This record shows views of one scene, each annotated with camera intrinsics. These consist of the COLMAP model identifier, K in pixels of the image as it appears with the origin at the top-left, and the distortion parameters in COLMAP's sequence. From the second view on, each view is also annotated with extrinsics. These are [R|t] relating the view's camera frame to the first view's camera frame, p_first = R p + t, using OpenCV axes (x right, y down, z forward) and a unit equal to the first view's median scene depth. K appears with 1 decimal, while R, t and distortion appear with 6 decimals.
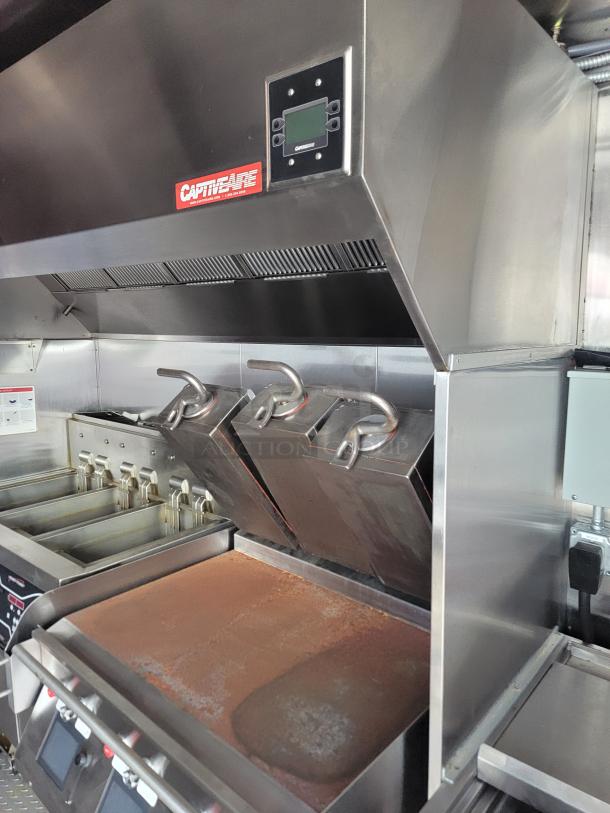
lens RADIAL K [[570.3, 0, 310.6], [0, 570.3, 407.1], [0, 0, 1]] dist [0.077487, -0.066533]
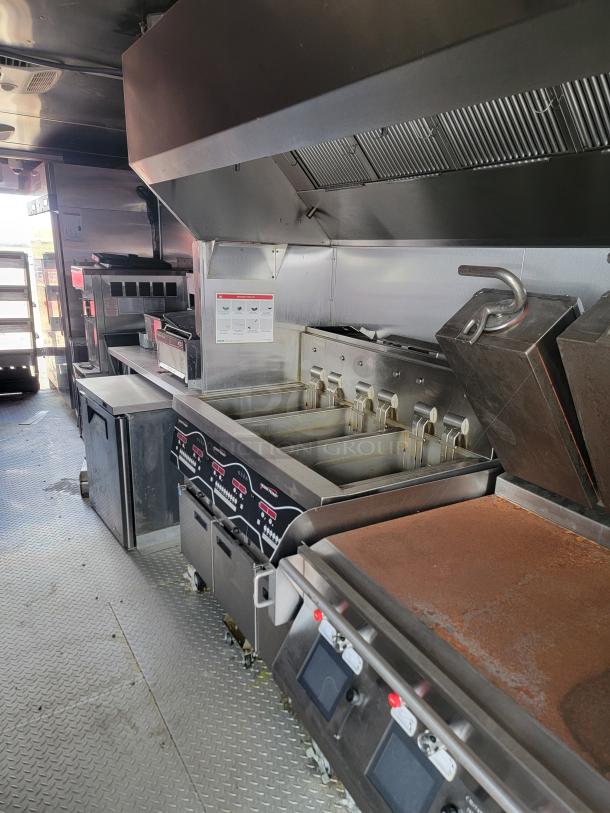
lens RADIAL K [[576.6, 0, 303.8], [0, 576.6, 419.7], [0, 0, 1]] dist [0.090205, -0.068732]
pose [[0.946440, 0.115675, -0.301447, -0.138689], [-0.073242, 0.986199, 0.148482, 0.027564], [0.314462, -0.118450, 0.941851, 0.094533]]
